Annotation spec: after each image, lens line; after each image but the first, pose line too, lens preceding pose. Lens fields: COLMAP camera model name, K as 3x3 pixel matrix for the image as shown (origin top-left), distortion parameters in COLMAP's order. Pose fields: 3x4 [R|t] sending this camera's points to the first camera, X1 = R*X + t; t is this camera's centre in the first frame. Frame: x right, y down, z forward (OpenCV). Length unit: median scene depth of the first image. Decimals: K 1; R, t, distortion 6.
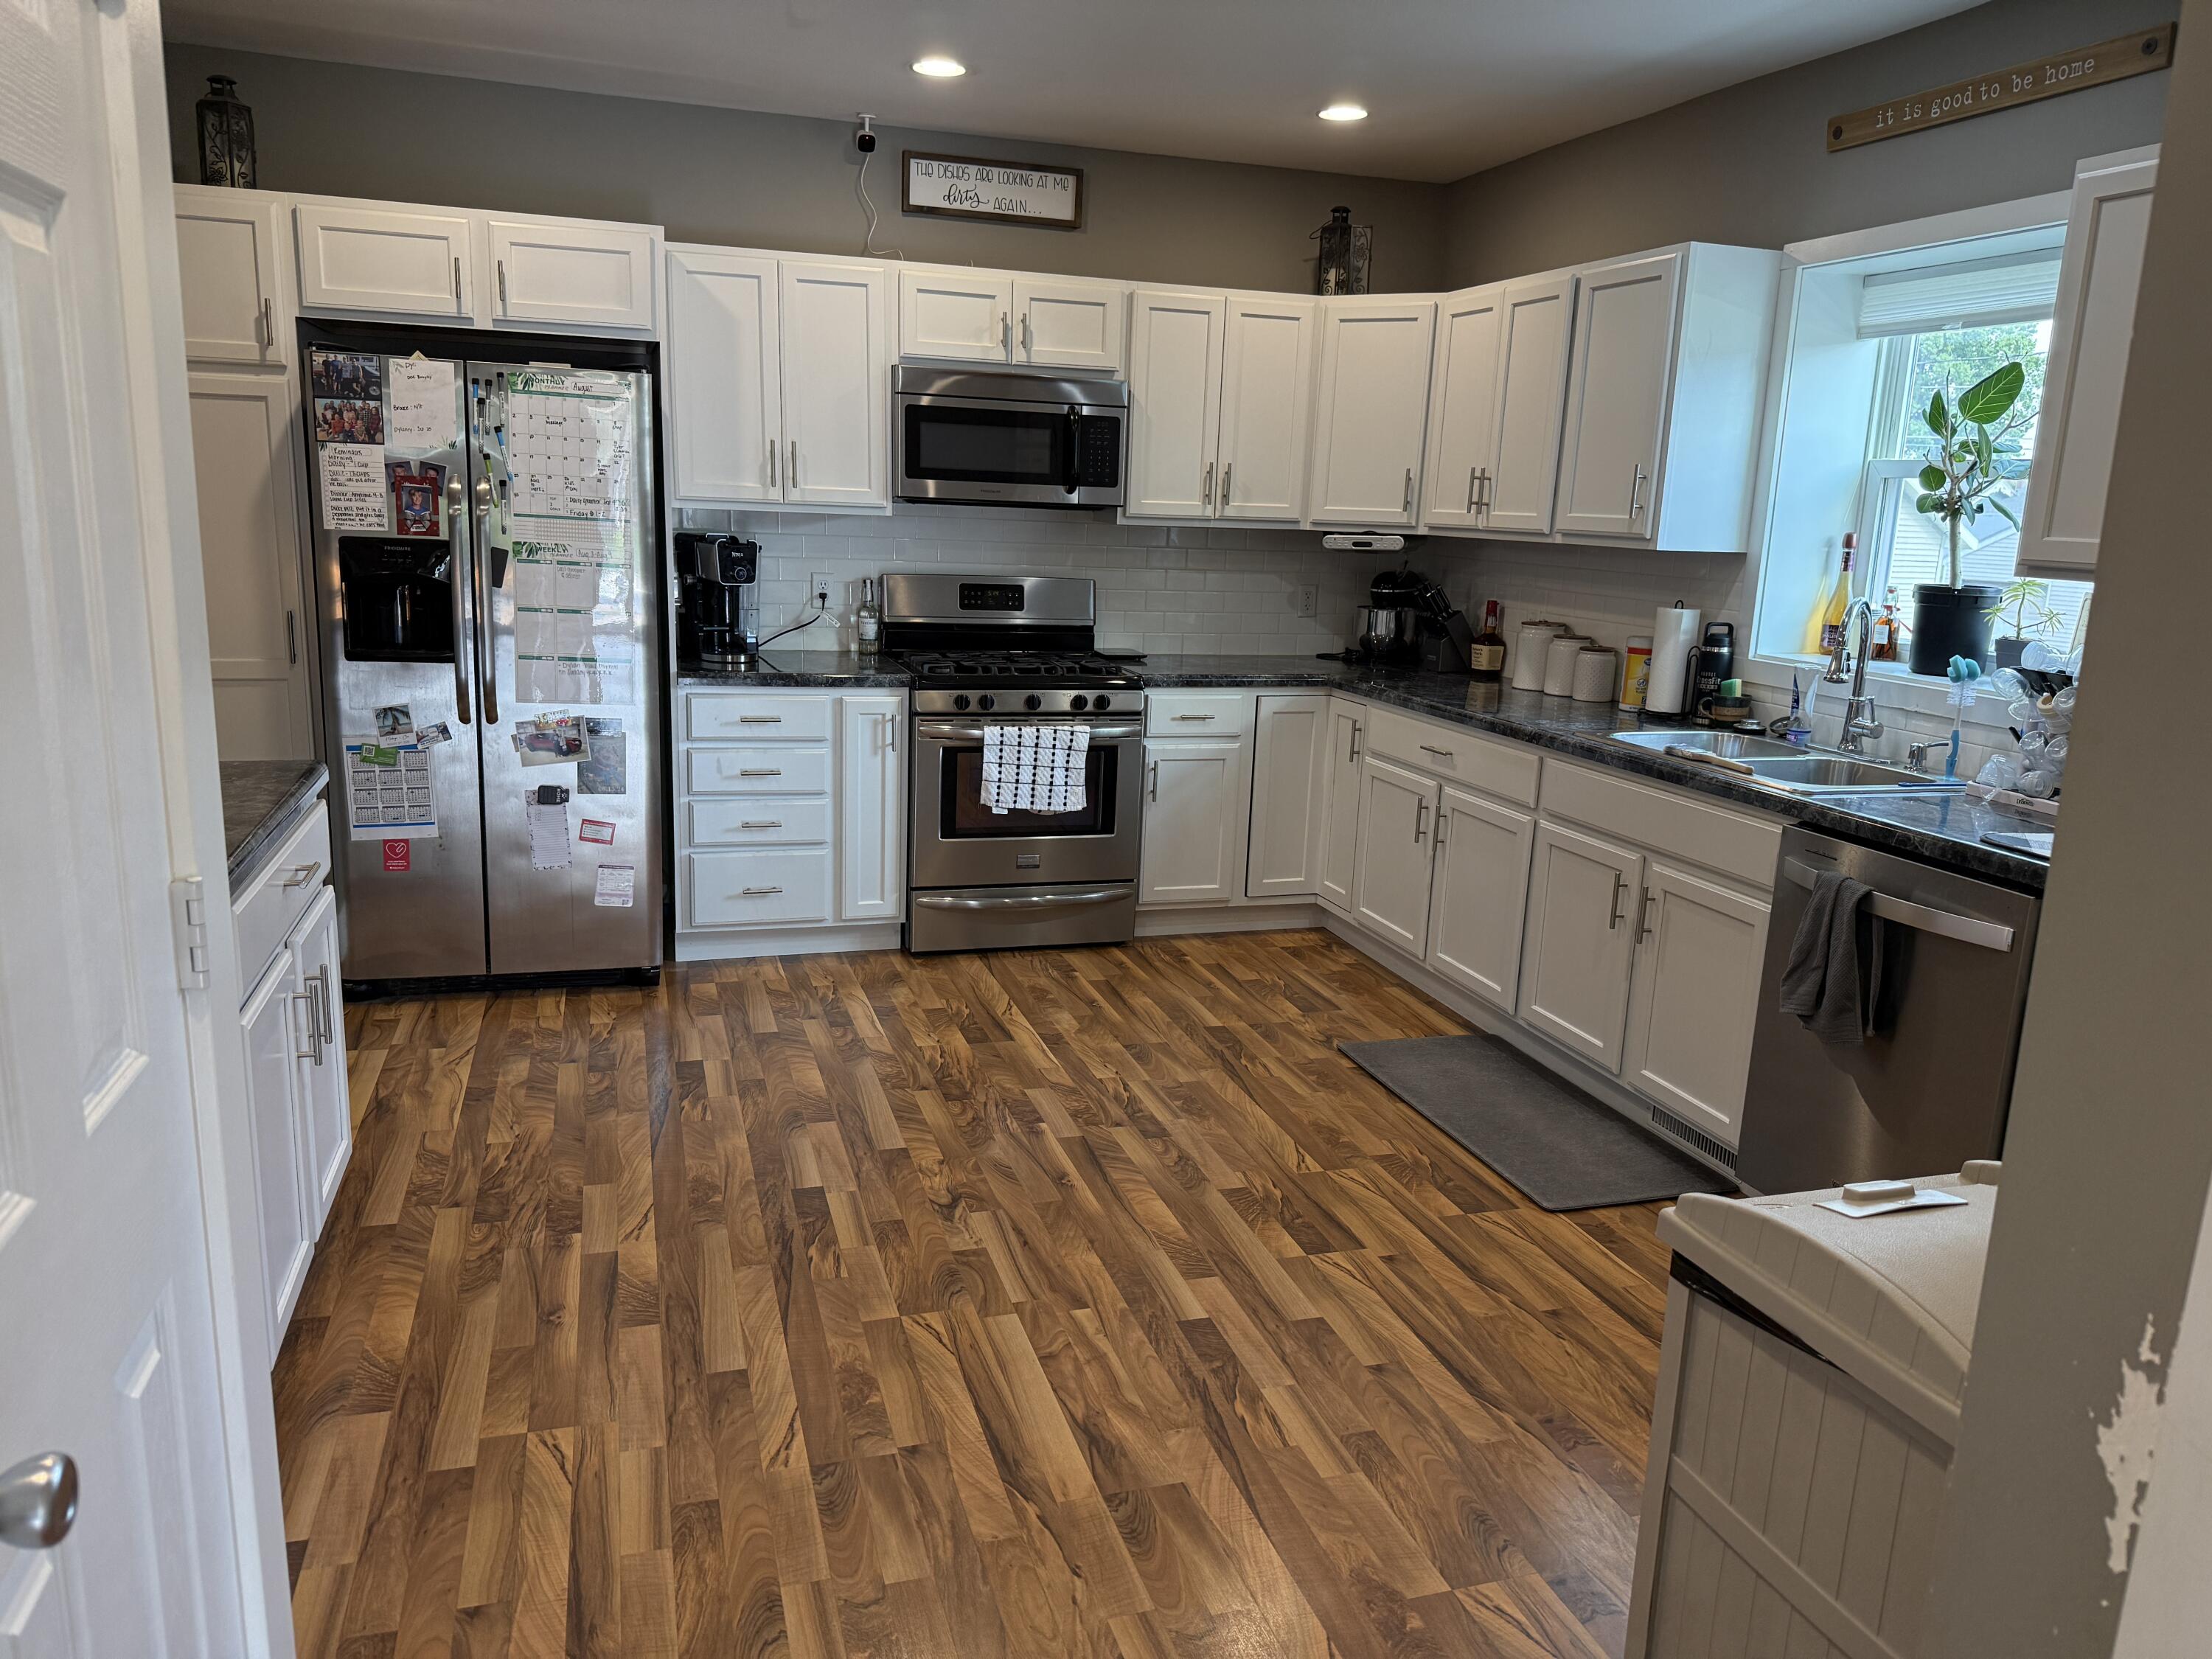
lens RADIAL K [[1551.8, 0, 1116.6], [0, 1551.8, 831.3], [0, 0, 1]] dist [0.152365, -0.195858]
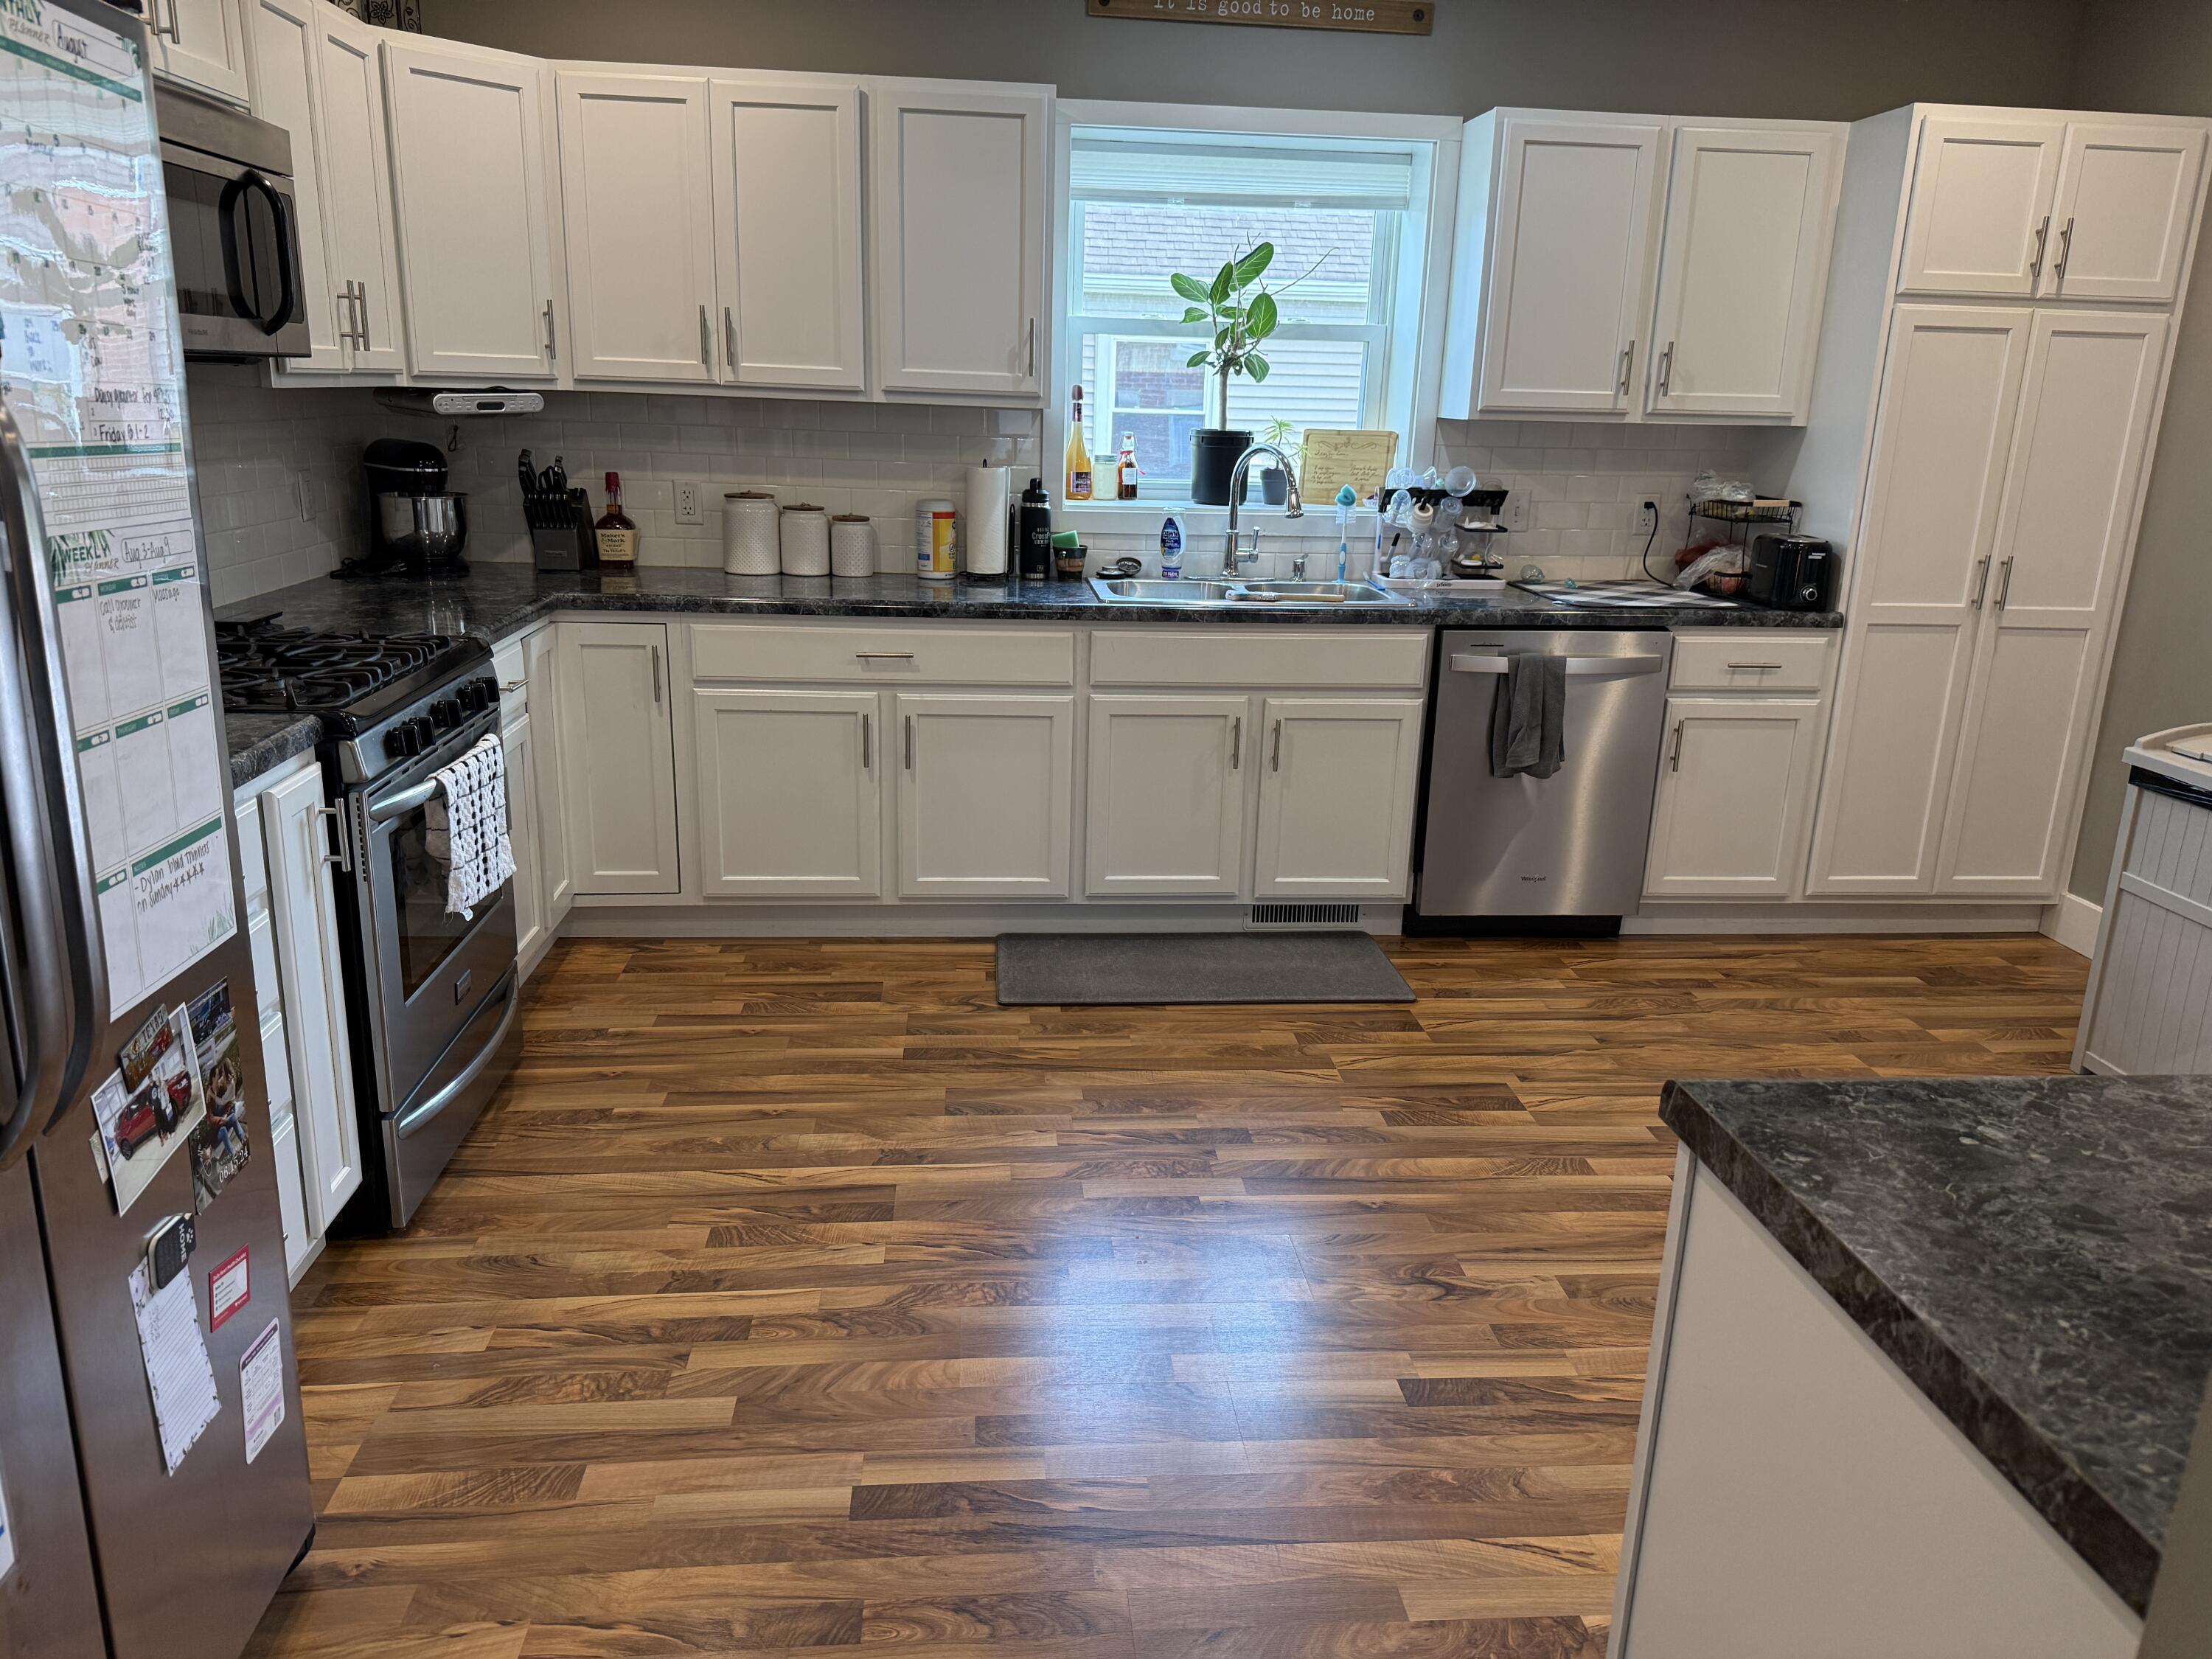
lens RADIAL K [[1551.8, 0, 1116.6], [0, 1551.8, 831.3], [0, 0, 1]] dist [0.152365, -0.195858]
pose [[0.219984, -0.301456, 0.927756, -0.625371], [0.186508, 0.946506, 0.263325, -0.171537], [-0.957508, 0.115107, 0.264440, 0.701636]]
